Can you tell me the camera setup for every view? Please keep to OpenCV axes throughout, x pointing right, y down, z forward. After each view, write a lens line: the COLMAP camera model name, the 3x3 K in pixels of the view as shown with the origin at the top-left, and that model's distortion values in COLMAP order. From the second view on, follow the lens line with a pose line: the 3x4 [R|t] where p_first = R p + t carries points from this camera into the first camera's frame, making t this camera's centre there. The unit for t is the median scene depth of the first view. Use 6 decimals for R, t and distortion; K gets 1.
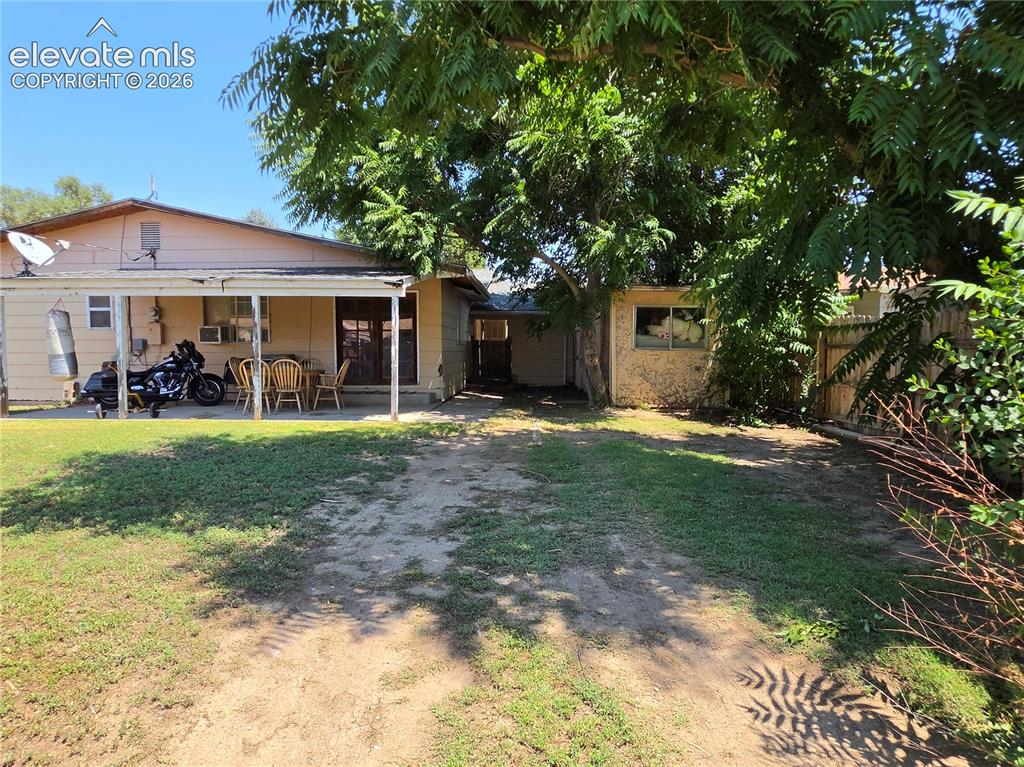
lens RADIAL K [[597.8, 0, 515.1], [0, 597.8, 381.8], [0, 0, 1]] dist [-0.016352, -0.000242]
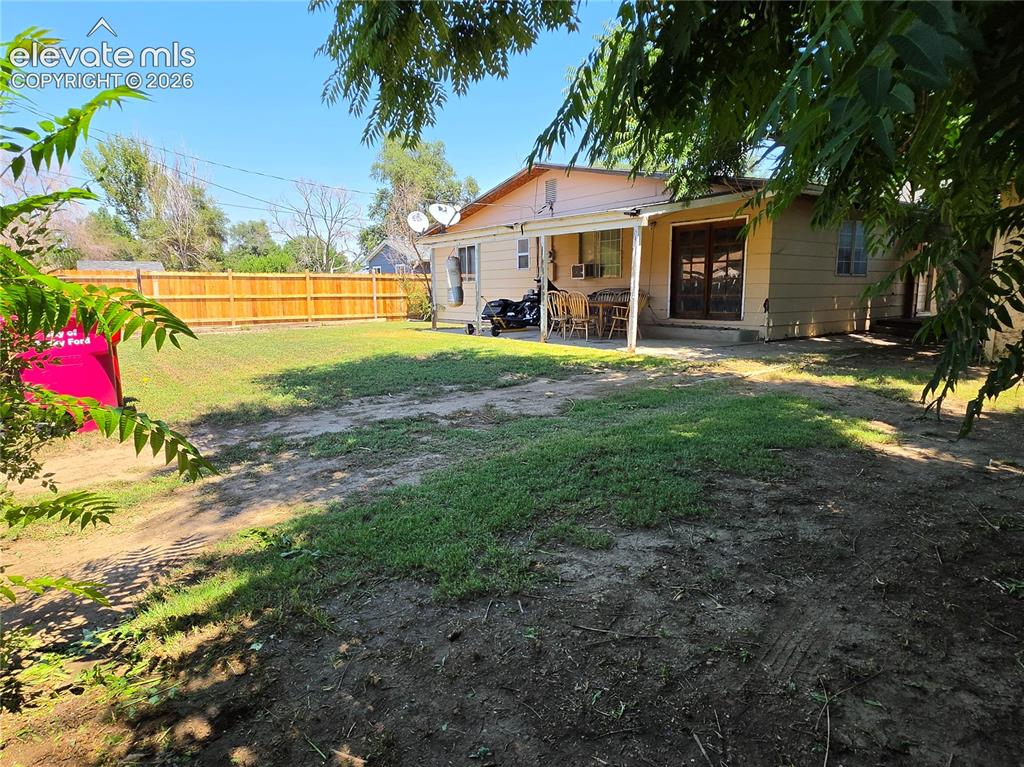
lens RADIAL K [[597.8, 0, 511.5], [0, 597.8, 385.4], [0, 0, 1]] dist [-0.016352, -0.000242]
pose [[0.608869, 0.120014, -0.784140, 0.469455], [-0.035971, 0.991650, 0.123843, 0.003593], [0.792455, -0.047198, 0.608101, 0.219937]]
